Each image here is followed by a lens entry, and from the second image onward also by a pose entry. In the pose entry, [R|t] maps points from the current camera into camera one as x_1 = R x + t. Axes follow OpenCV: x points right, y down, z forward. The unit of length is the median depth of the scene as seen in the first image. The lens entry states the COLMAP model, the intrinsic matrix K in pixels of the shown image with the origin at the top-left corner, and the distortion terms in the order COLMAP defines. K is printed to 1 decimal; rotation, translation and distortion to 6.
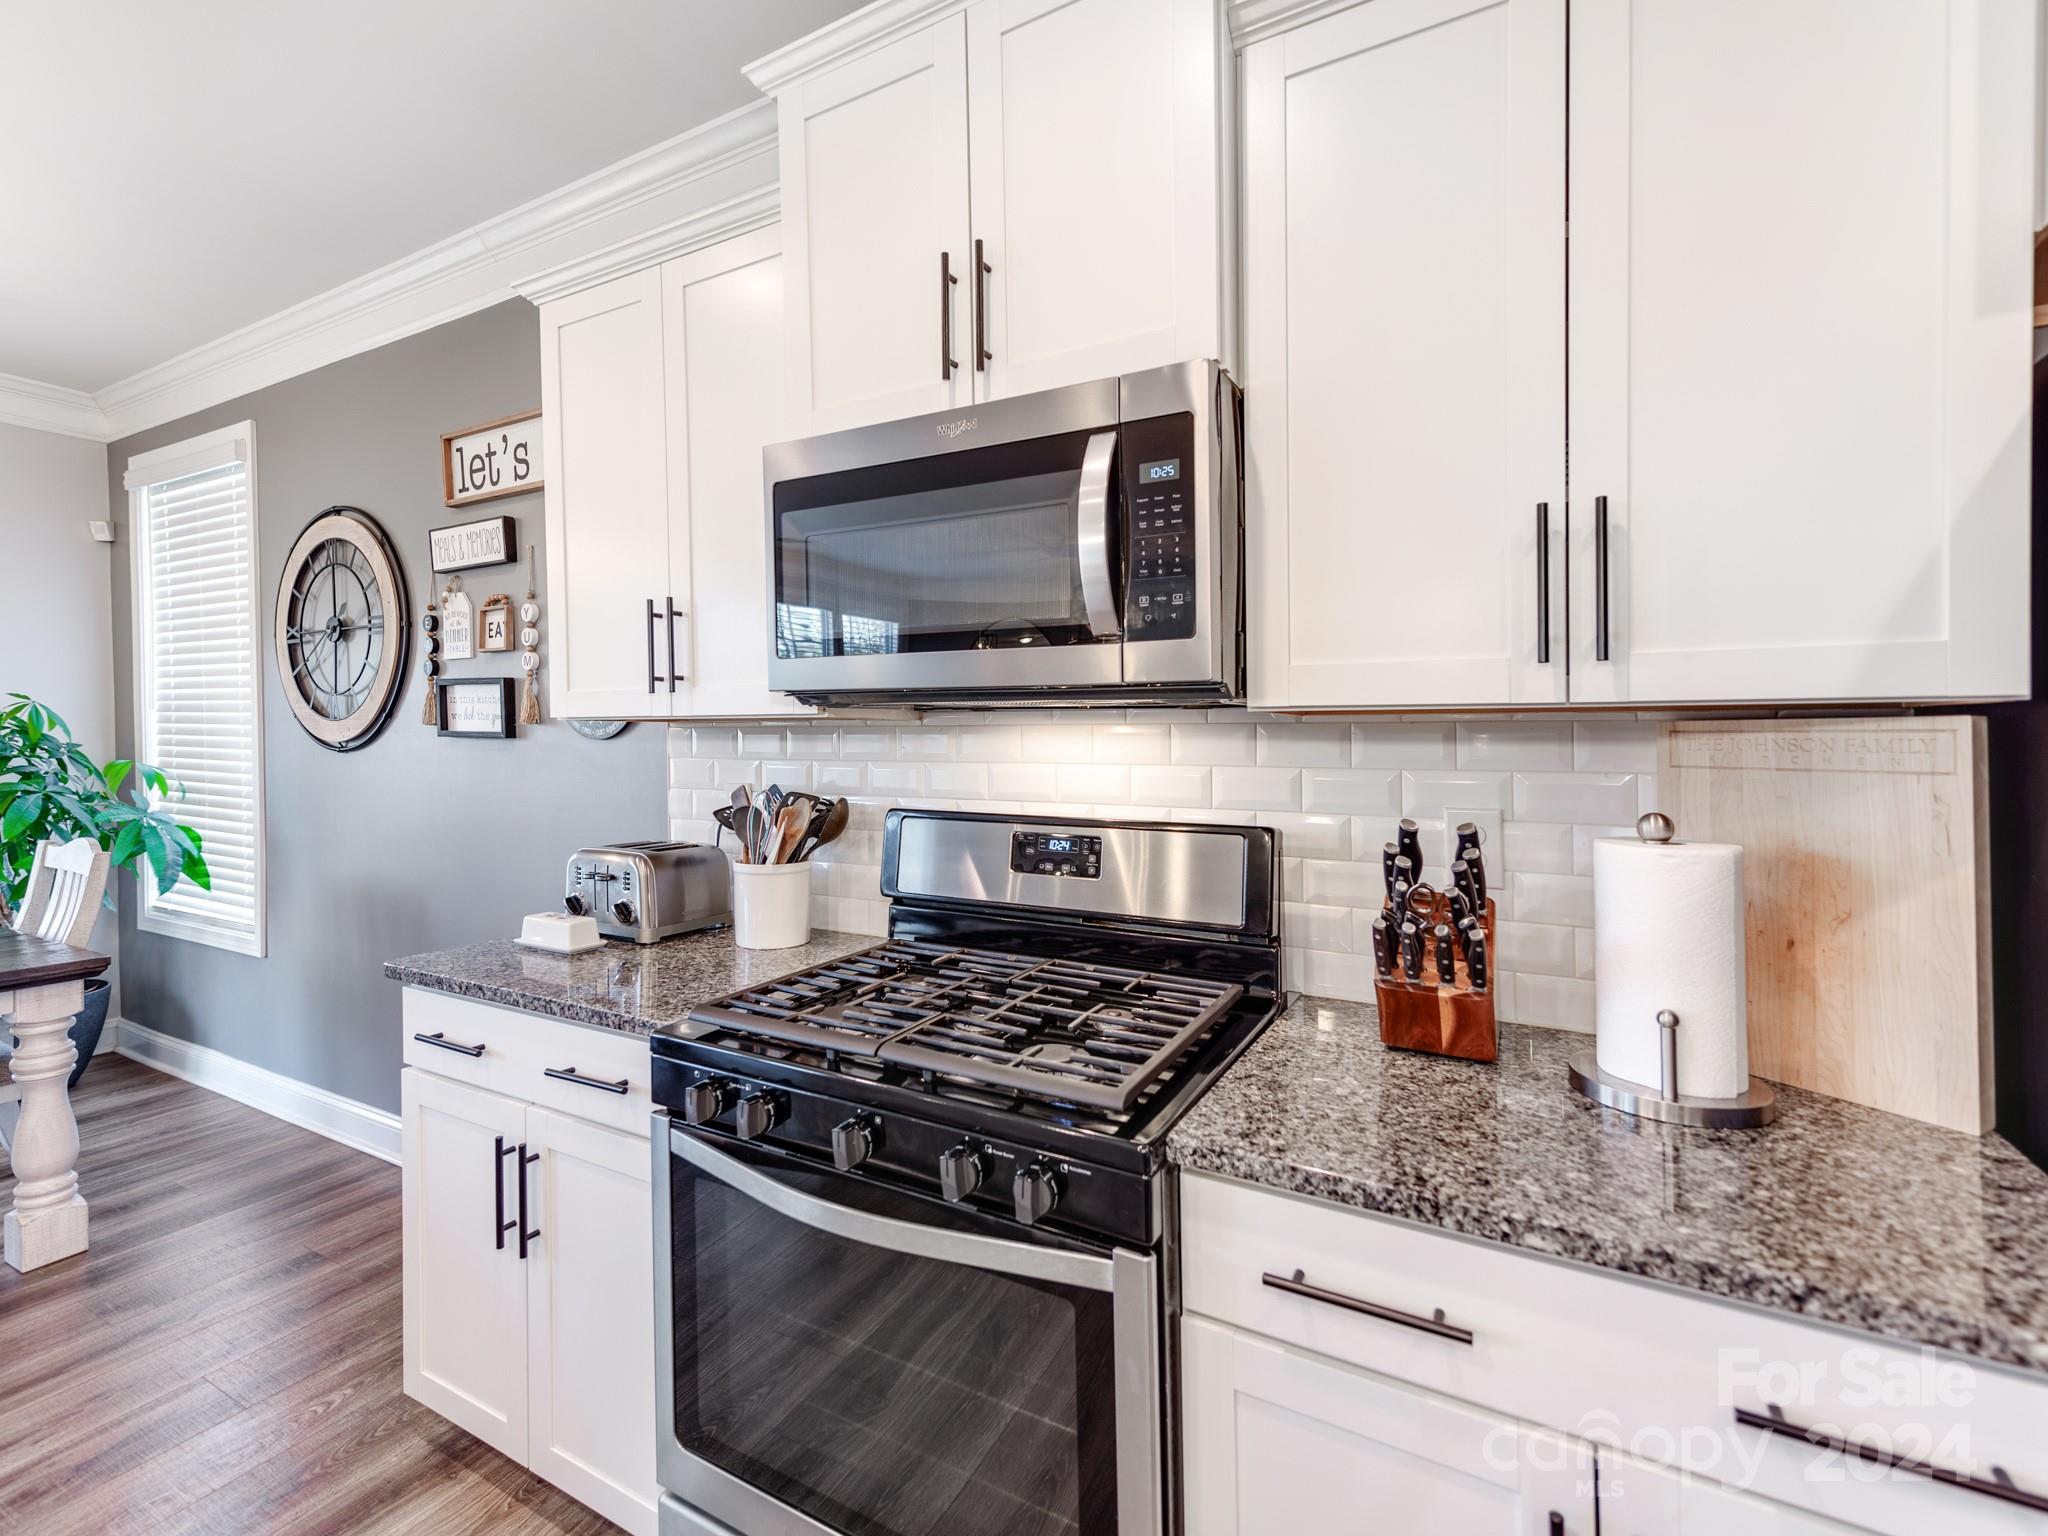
lens RADIAL K [[918.9, 0, 1009.6], [0, 918.9, 743.5], [0, 0, 1]] dist [0.020218, -0.000227]
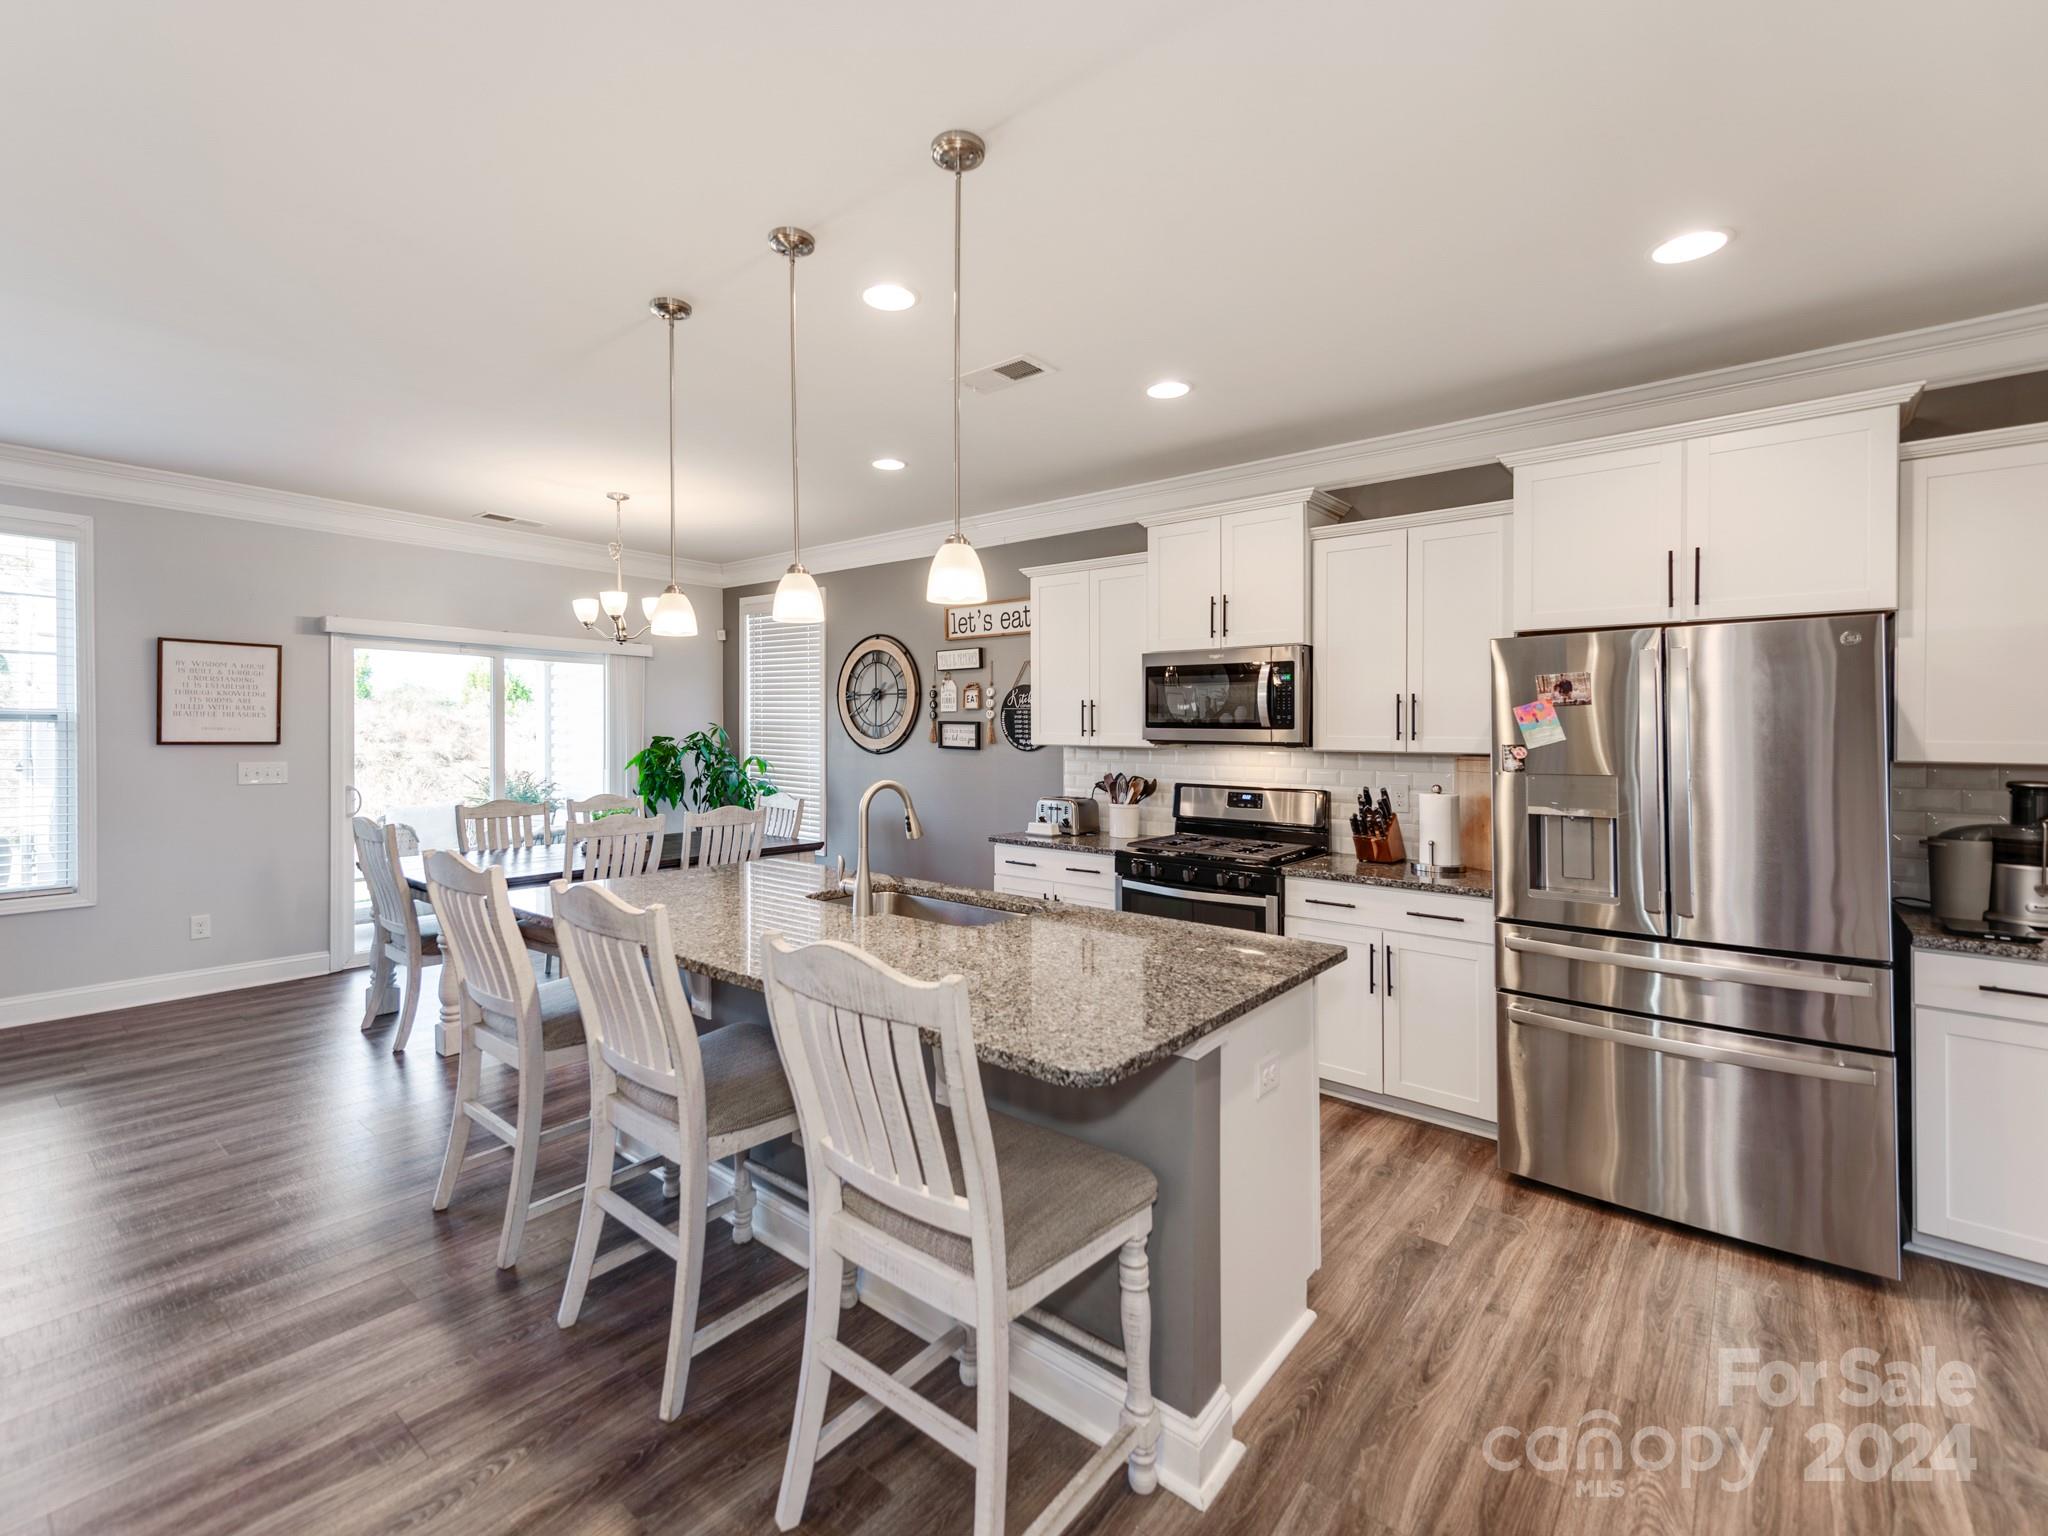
lens RADIAL K [[905.7, 0, 998.0], [0, 905.7, 741.1], [0, 0, 1]] dist [0.002781, 0.000079]
pose [[0.983453, 0.011873, -0.180773, -0.143953], [-0.011829, 0.999929, 0.001322, -0.036836], [0.180775, 0.000838, 0.983524, -1.353389]]
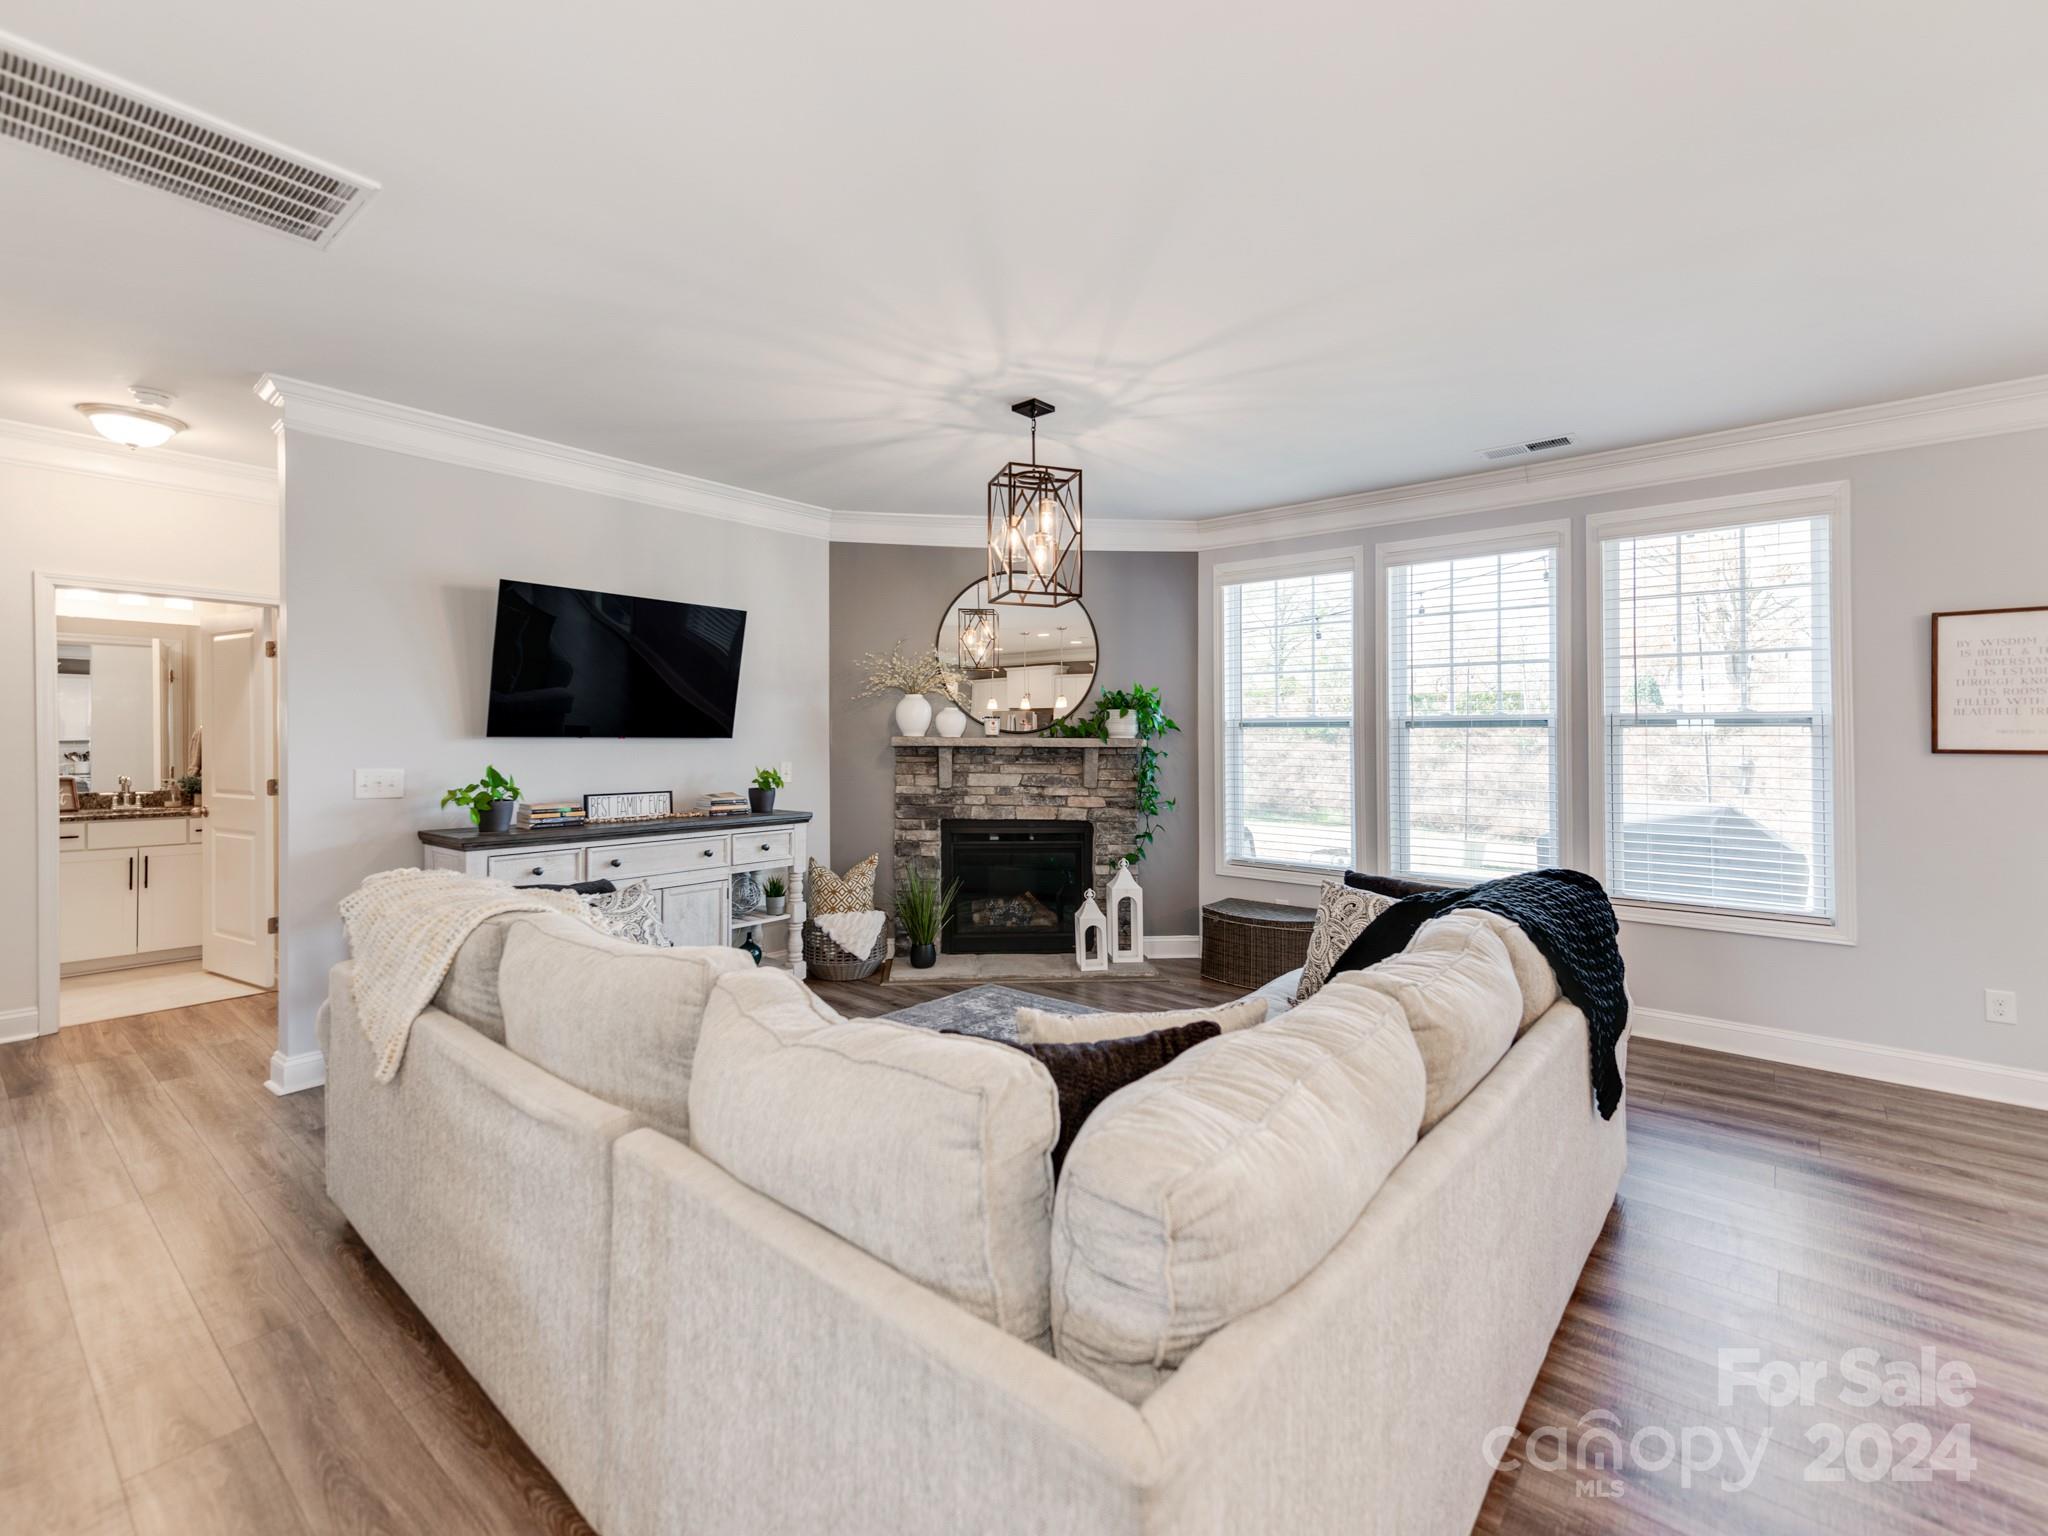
lens RADIAL K [[892.2, 0, 1026.1], [0, 892.2, 740.4], [0, 0, 1]] dist [0.012556, -0.000440]
pose [[-0.194734, 0.001871, -0.980854, -0.575659], [-0.010573, 0.999936, 0.004007, -0.013036], [0.980799, 0.011150, -0.194702, -0.873019]]
